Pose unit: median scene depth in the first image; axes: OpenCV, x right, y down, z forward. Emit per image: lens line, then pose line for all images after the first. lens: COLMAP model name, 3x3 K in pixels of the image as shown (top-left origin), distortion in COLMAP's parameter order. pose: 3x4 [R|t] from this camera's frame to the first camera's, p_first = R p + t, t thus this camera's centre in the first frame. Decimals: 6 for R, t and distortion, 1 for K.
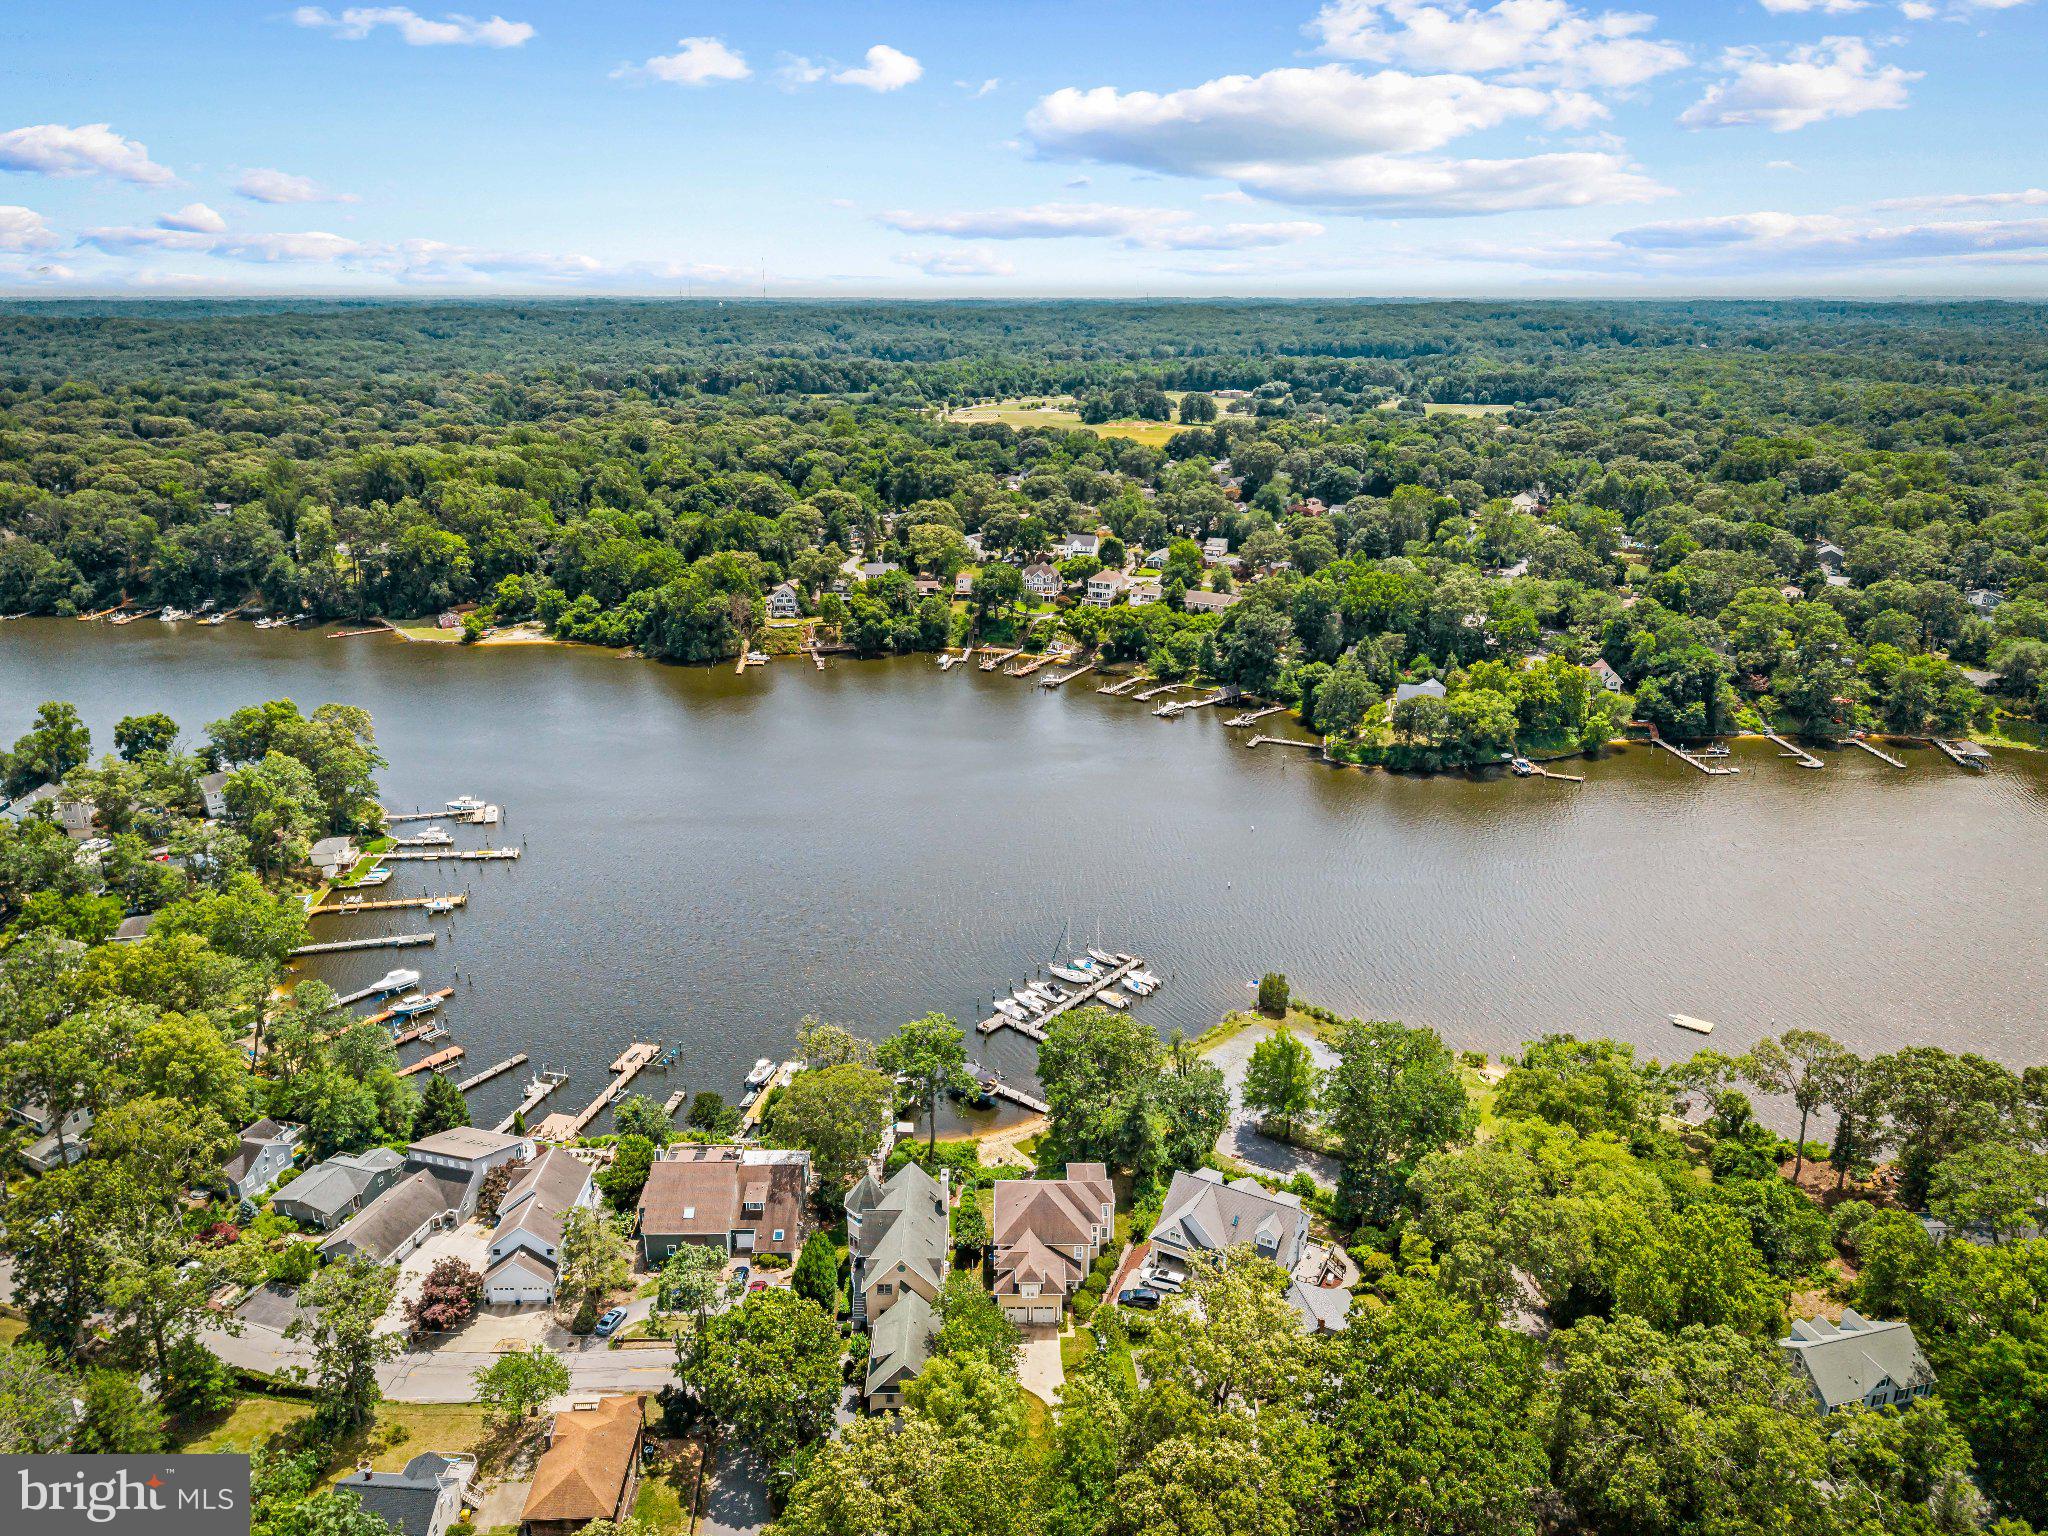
lens RADIAL K [[1449.5, 0, 1024.0], [0, 1449.5, 768.0], [0, 0, 1]] dist [0.004043, 0.001393]
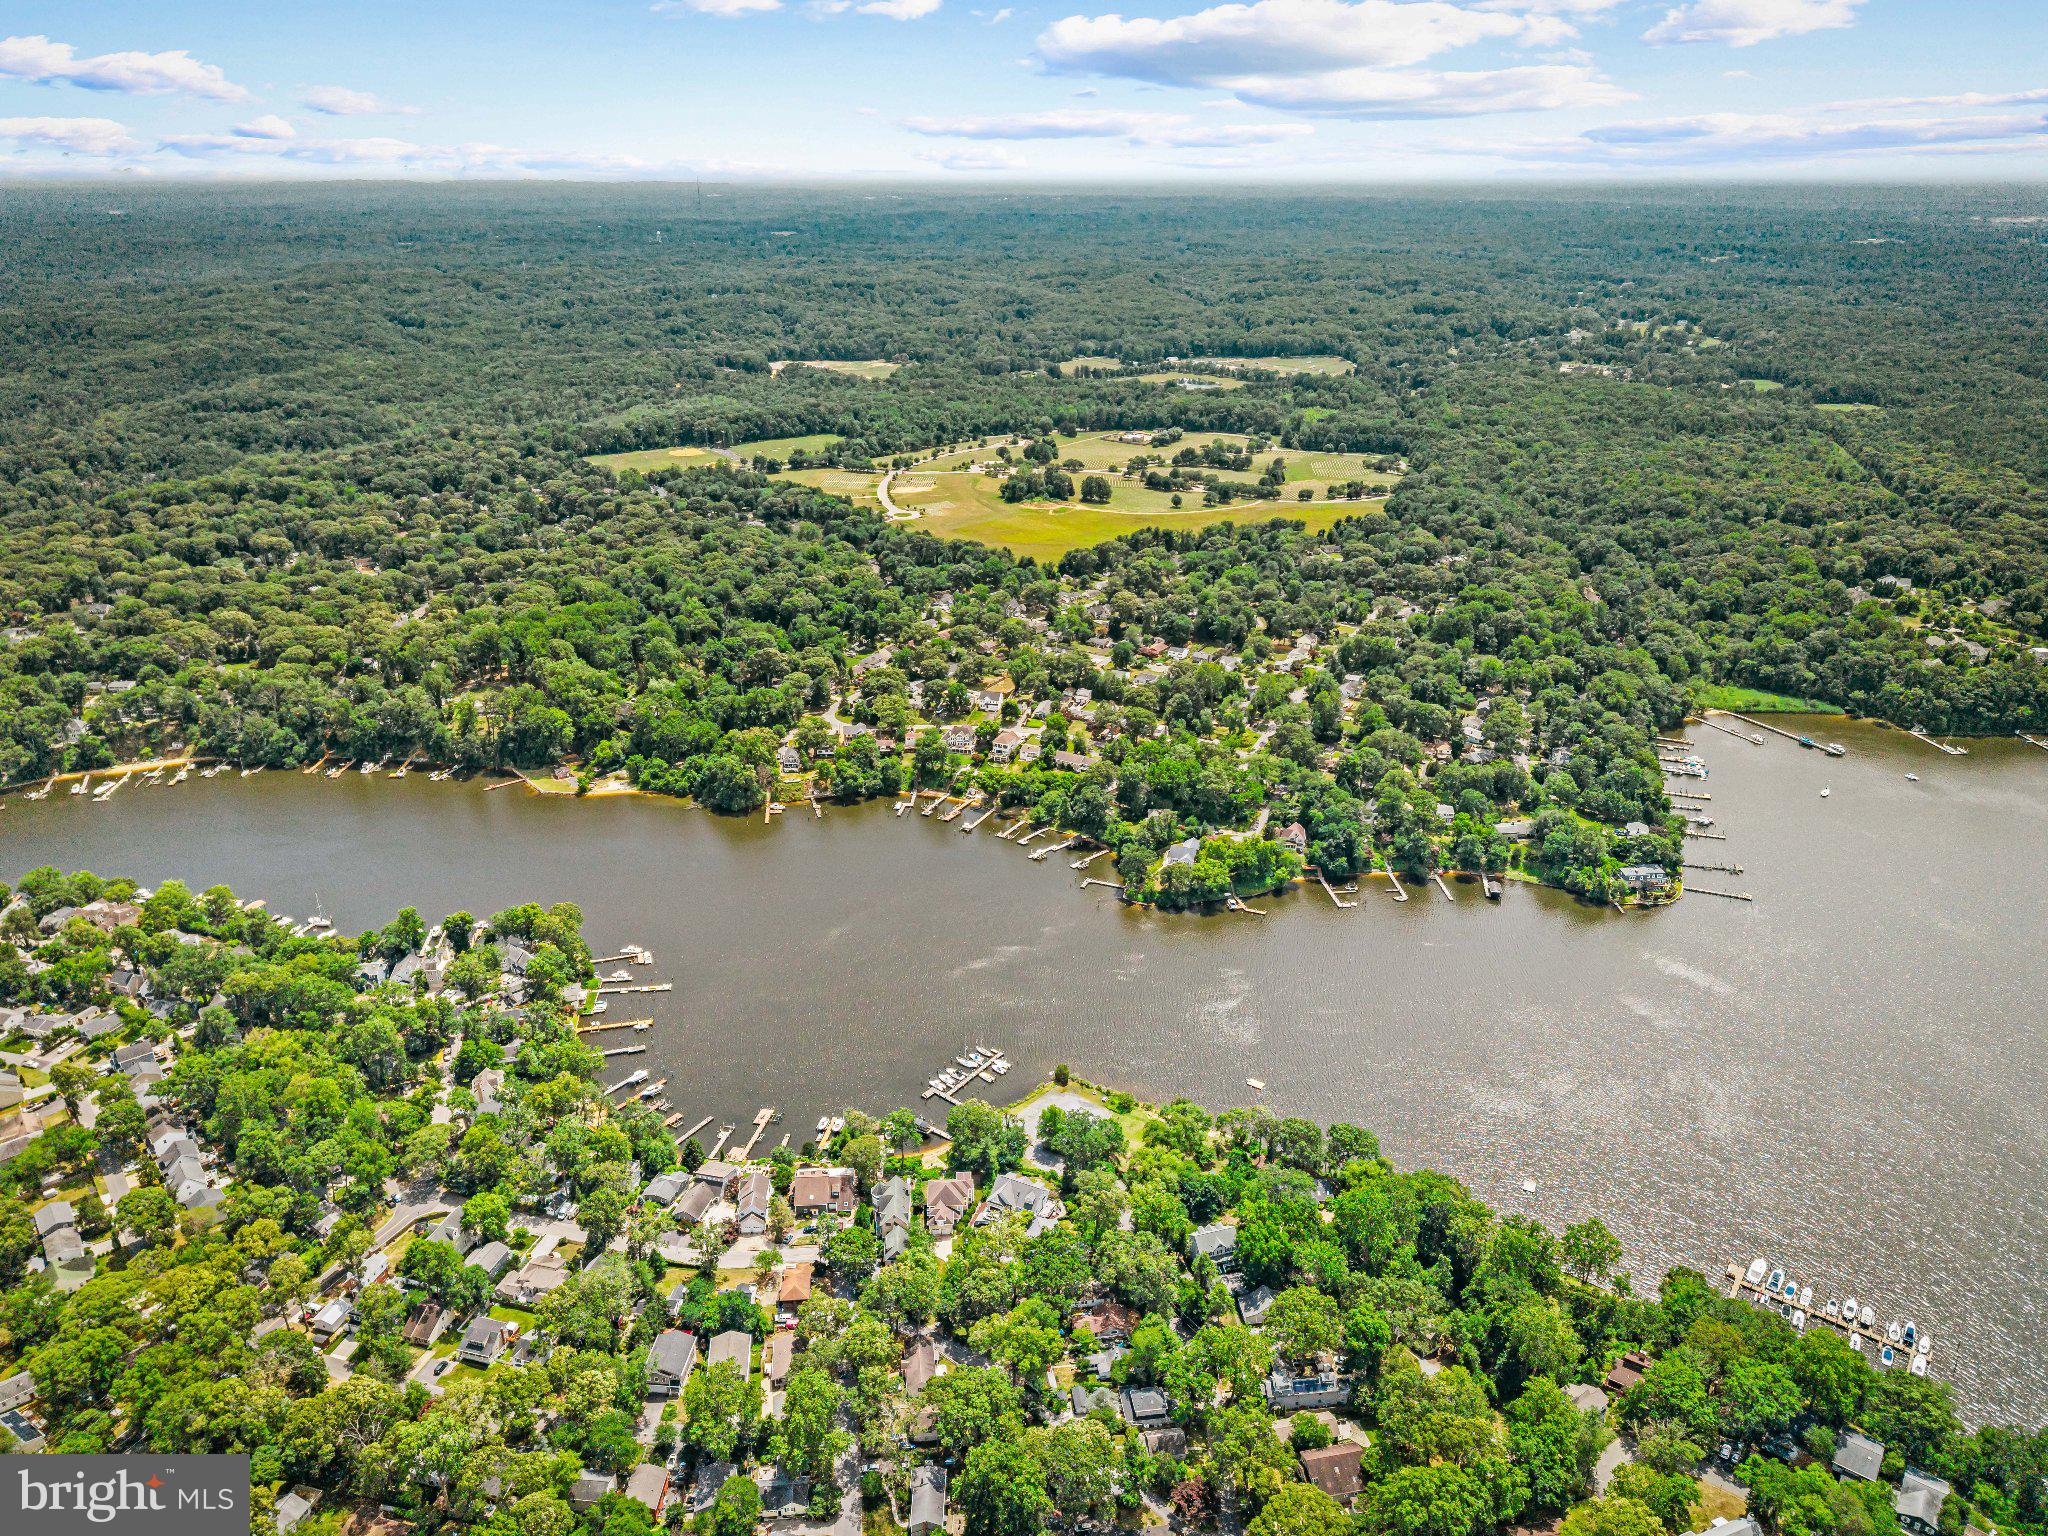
lens RADIAL K [[1449.5, 0, 1024.0], [0, 1449.5, 768.0], [0, 0, 1]] dist [0.004043, 0.001393]
pose [[0.999229, -0.022627, 0.032085, 0.037946], [0.020320, 0.997305, 0.070495, -0.282518], [-0.033593, -0.069788, 0.996996, -0.690732]]
